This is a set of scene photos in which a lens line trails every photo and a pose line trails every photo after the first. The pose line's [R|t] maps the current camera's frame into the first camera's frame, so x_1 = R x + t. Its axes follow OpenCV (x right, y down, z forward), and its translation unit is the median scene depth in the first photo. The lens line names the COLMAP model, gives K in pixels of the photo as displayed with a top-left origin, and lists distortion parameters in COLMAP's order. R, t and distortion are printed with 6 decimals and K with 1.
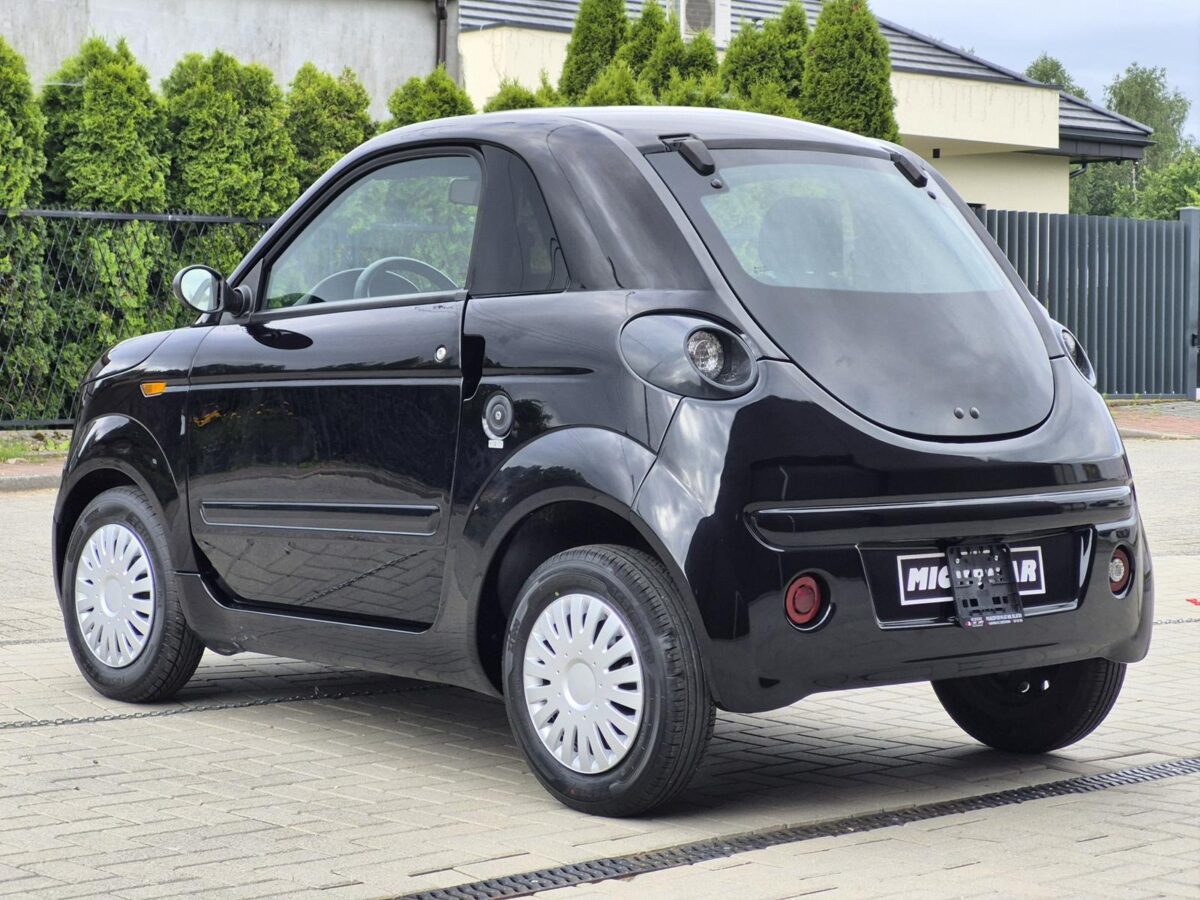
lens RADIAL K [[2540.3, 0, 551.7], [0, 2540.3, 419.9], [0, 0, 1]] dist [0.043994, -0.077647]
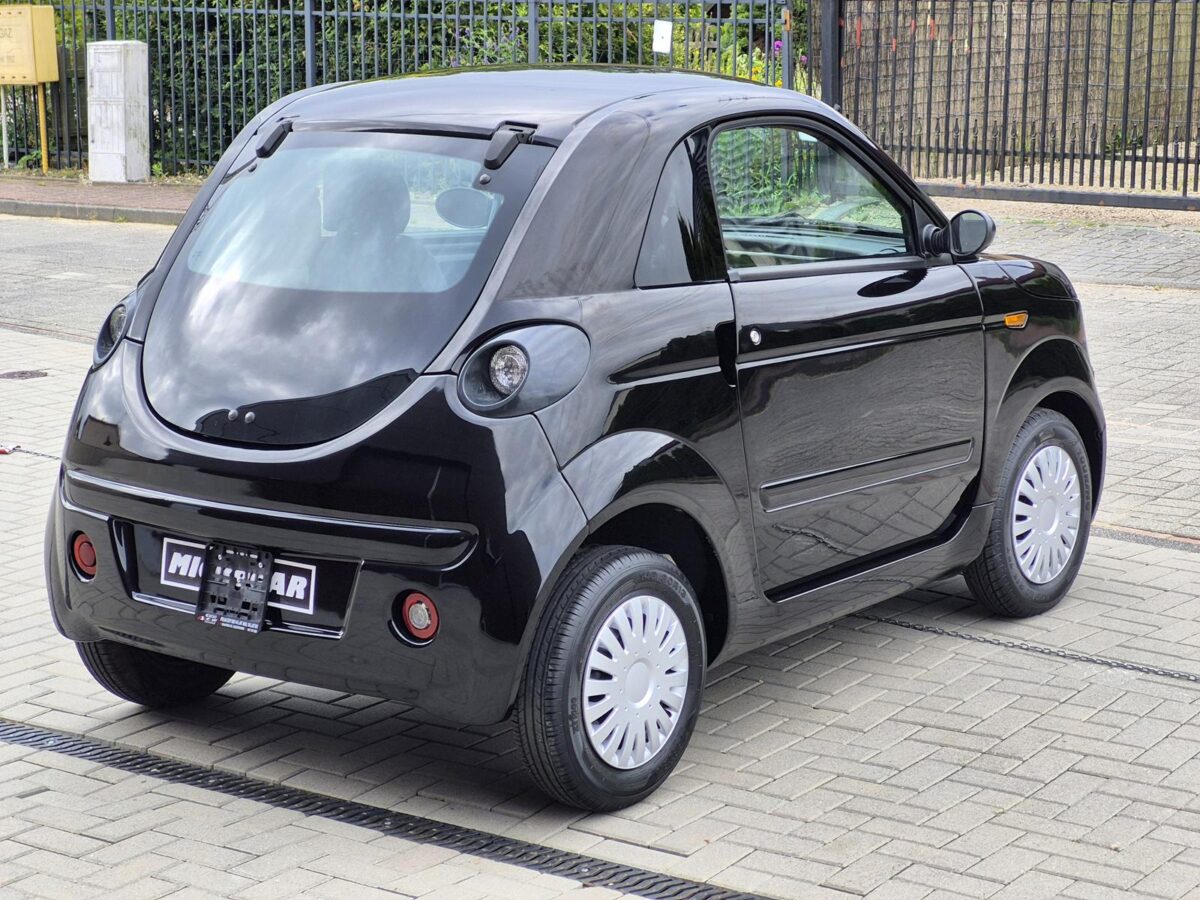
lens RADIAL K [[2492.0, 0, 604.0], [0, 2492.0, 413.9], [0, 0, 1]] dist [0.054725, 0.488327]
pose [[0.218180, 0.161700, -0.962419, 0.953700], [-0.019896, 0.986710, 0.161271, -0.138218], [0.975706, -0.016038, 0.218497, 0.770921]]
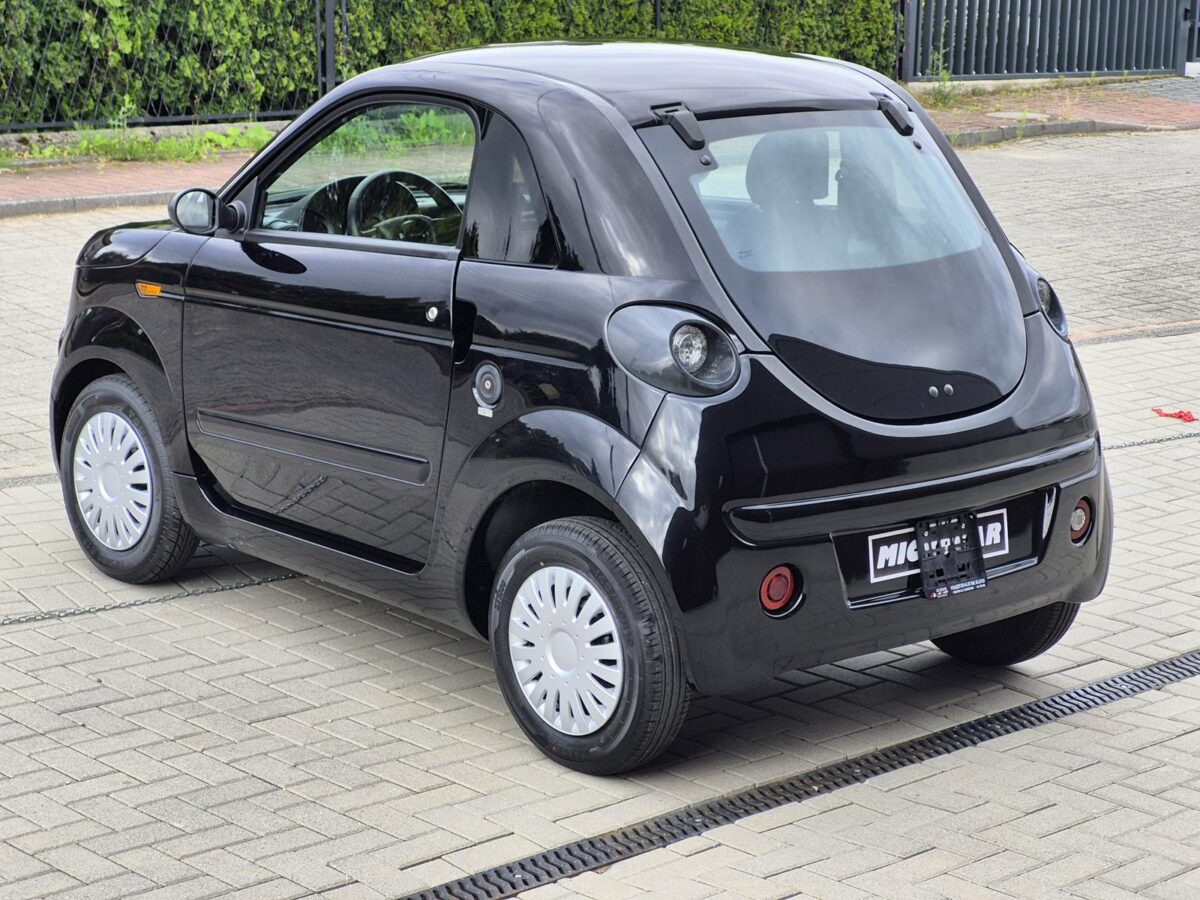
lens RADIAL K [[2550.7, 0, 600.0], [0, 2550.7, 450.0], [0, 0, 1]] dist [-0.032028, 0.338923]
pose [[0.999534, 0.015123, 0.026505, -0.002237], [-0.019596, 0.983903, 0.177627, -0.133936], [-0.023392, -0.178064, 0.983741, -0.017934]]
